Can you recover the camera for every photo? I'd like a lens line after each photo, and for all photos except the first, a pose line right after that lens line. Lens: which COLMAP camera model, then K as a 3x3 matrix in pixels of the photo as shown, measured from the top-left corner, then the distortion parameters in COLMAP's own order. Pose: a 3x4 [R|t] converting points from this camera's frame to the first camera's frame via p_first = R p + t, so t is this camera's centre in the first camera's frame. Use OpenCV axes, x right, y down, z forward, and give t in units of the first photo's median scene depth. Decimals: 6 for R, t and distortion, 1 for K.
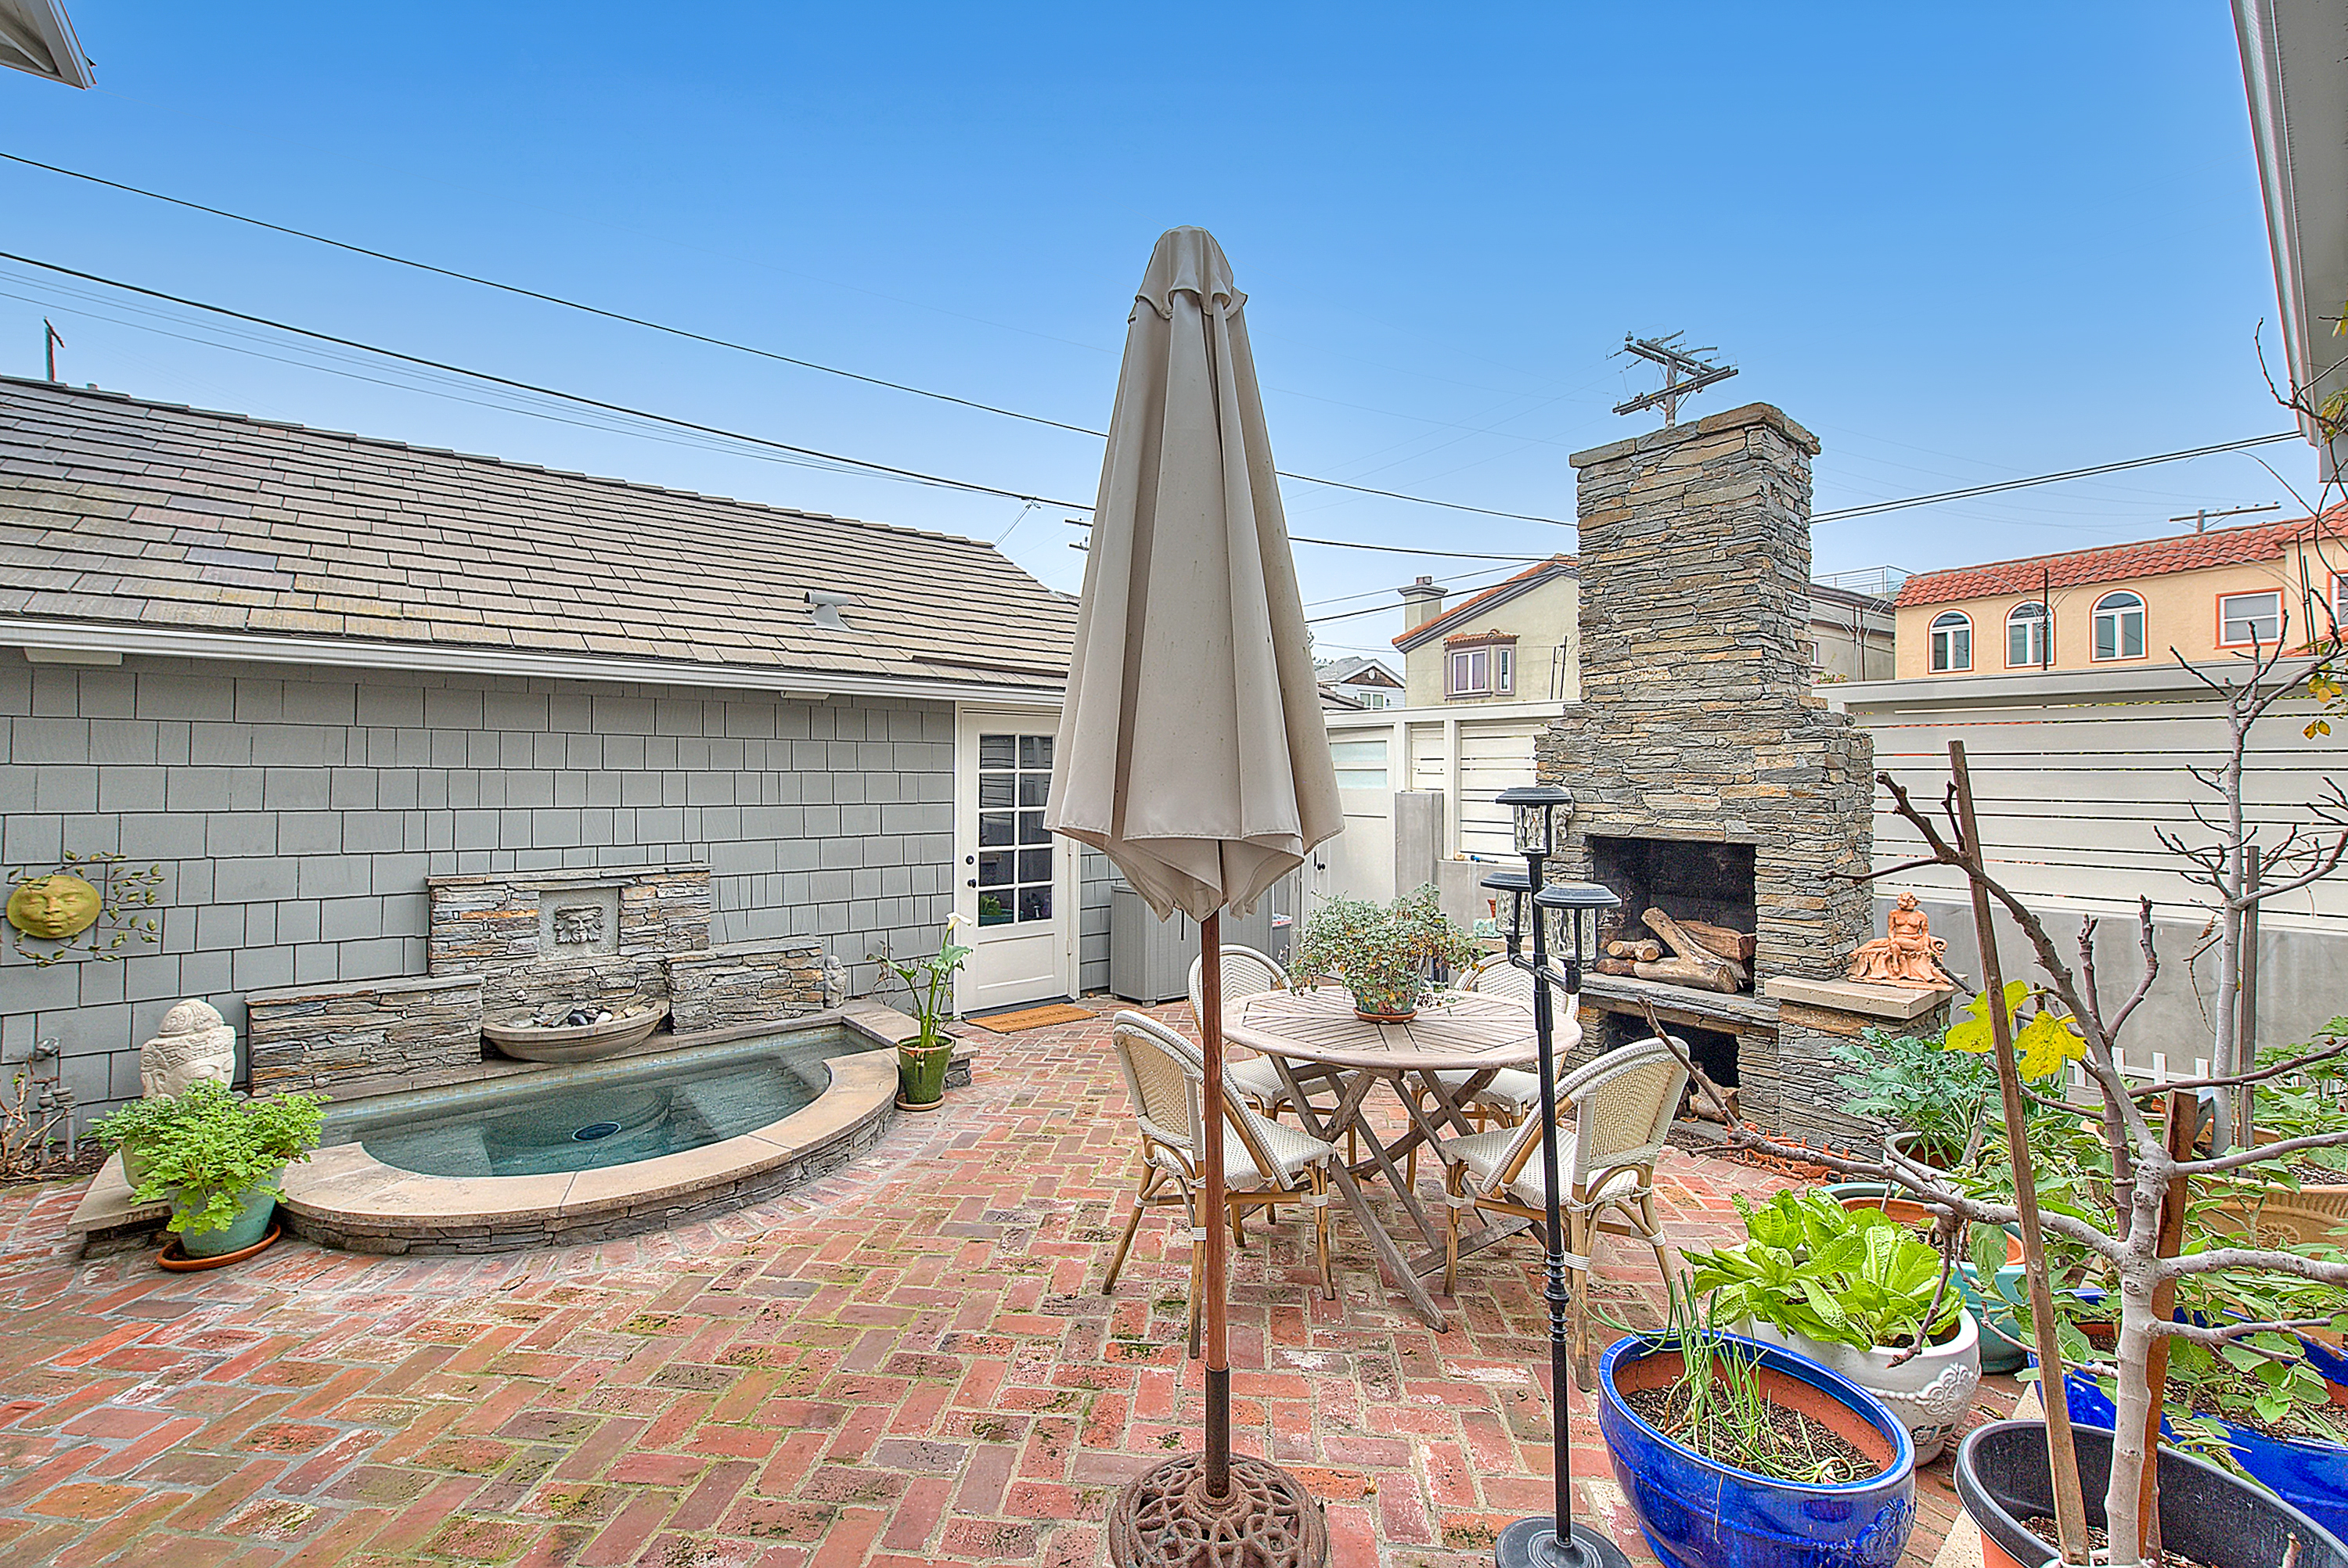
lens RADIAL K [[984.4, 0, 1162.5], [0, 984.4, 765.5], [0, 0, 1]] dist [-0.000442, -0.000802]
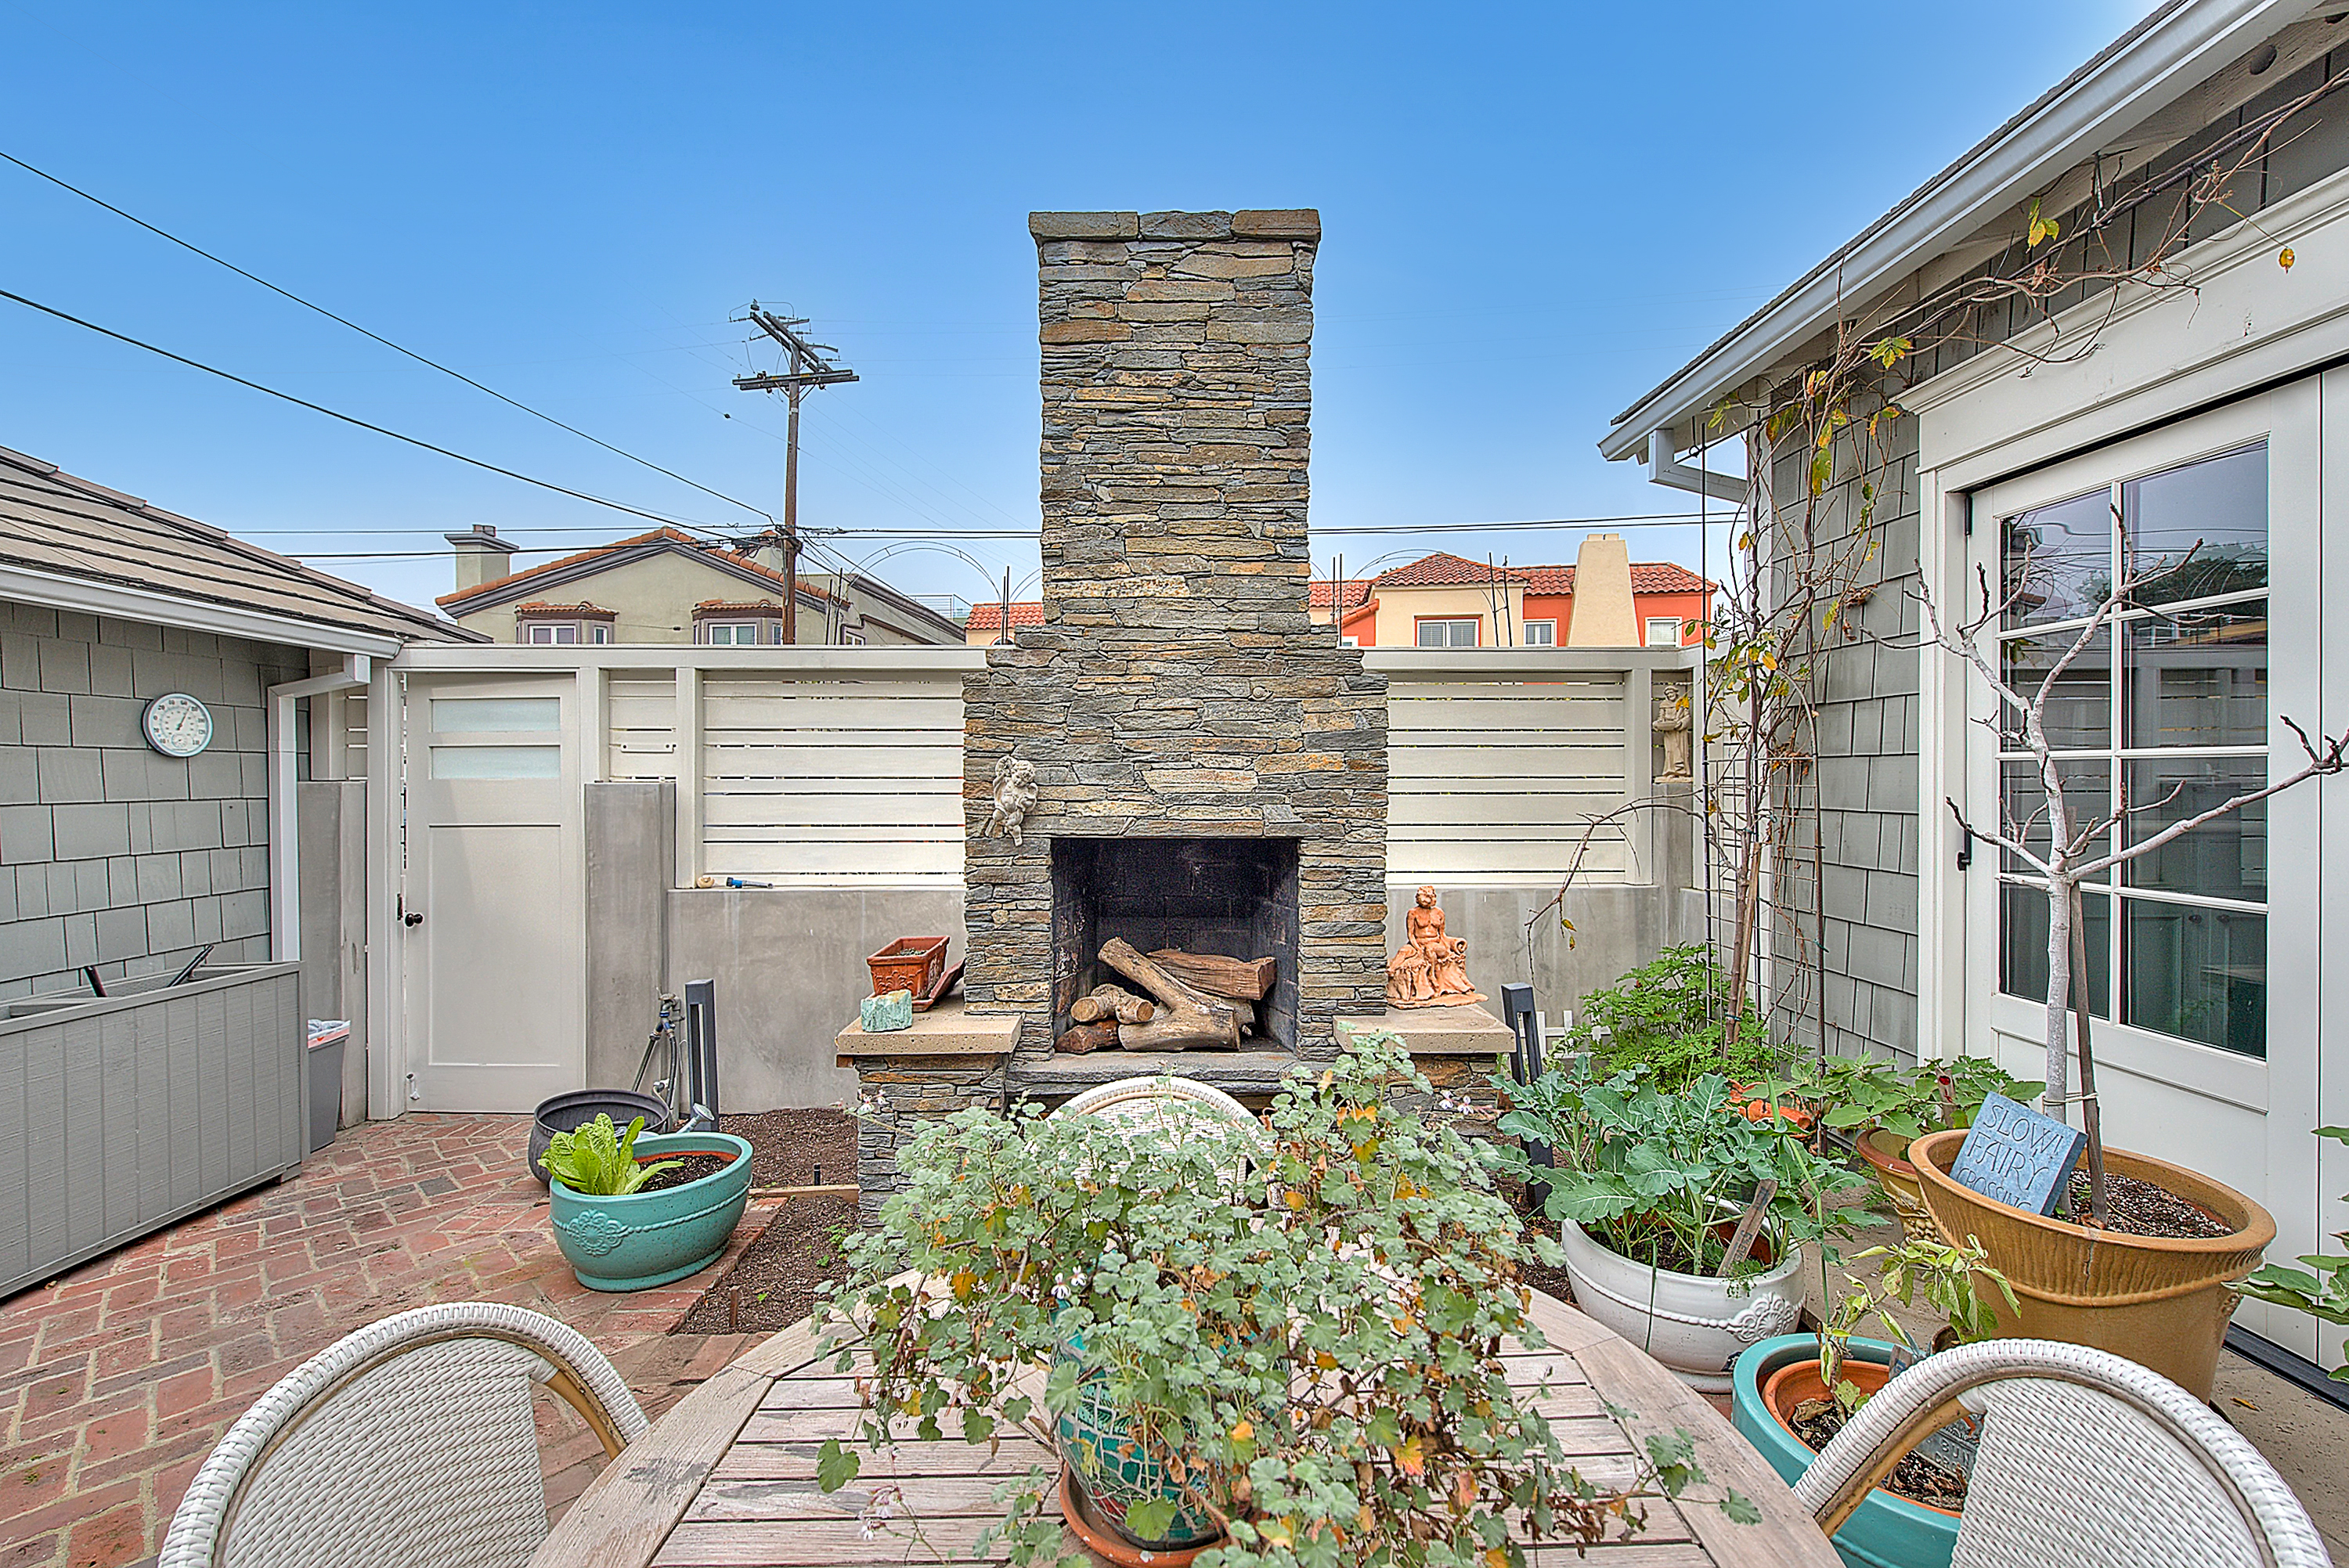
lens RADIAL K [[954.8, 0, 1175.4], [0, 954.8, 782.4], [0, 0, 1]] dist [-0.000085, -0.000378]
pose [[0.617233, -0.008989, 0.786729, 0.003109], [-0.003749, 0.999890, 0.014366, 0.026440], [-0.786771, -0.011816, 0.617131, 0.558972]]
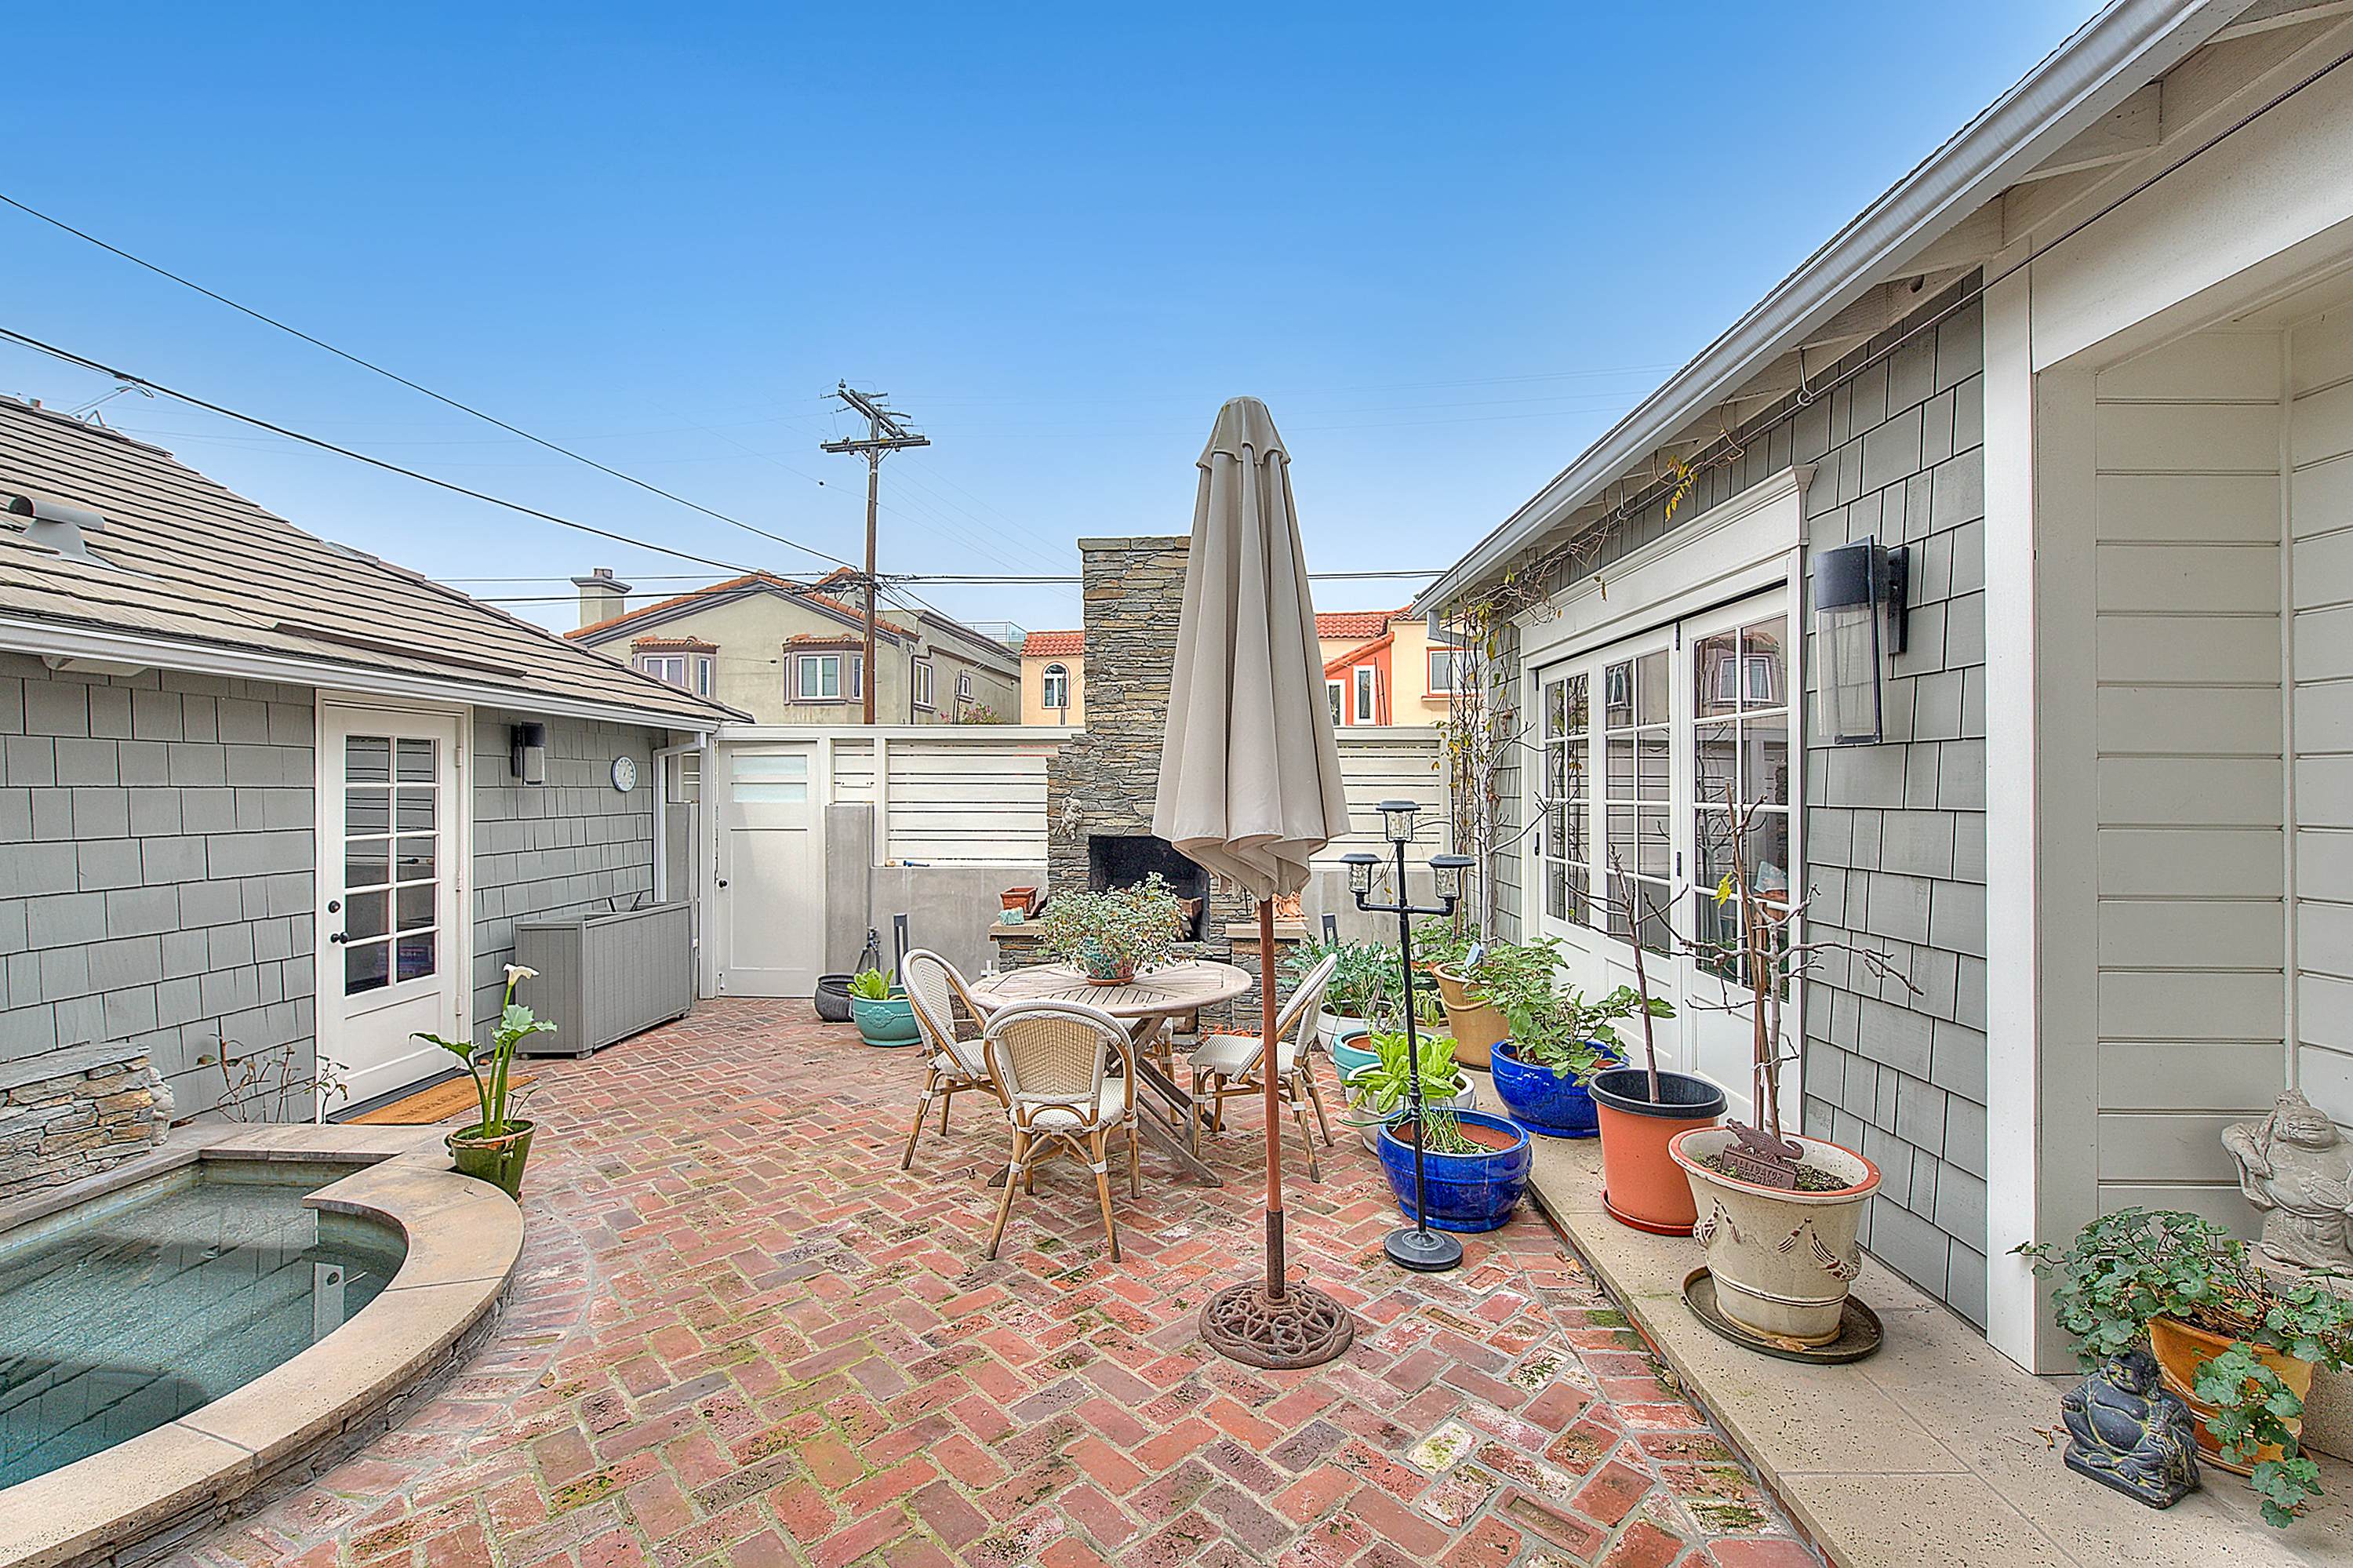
lens RADIAL K [[971.8, 0, 1164.7], [0, 971.8, 782.7], [0, 0, 1]] dist [0.001133, -0.002332]
pose [[0.663362, 0.001360, 0.748298, -0.454877], [-0.006650, 0.999970, 0.004078, -0.004981], [-0.748269, -0.007682, 0.663351, 0.077675]]
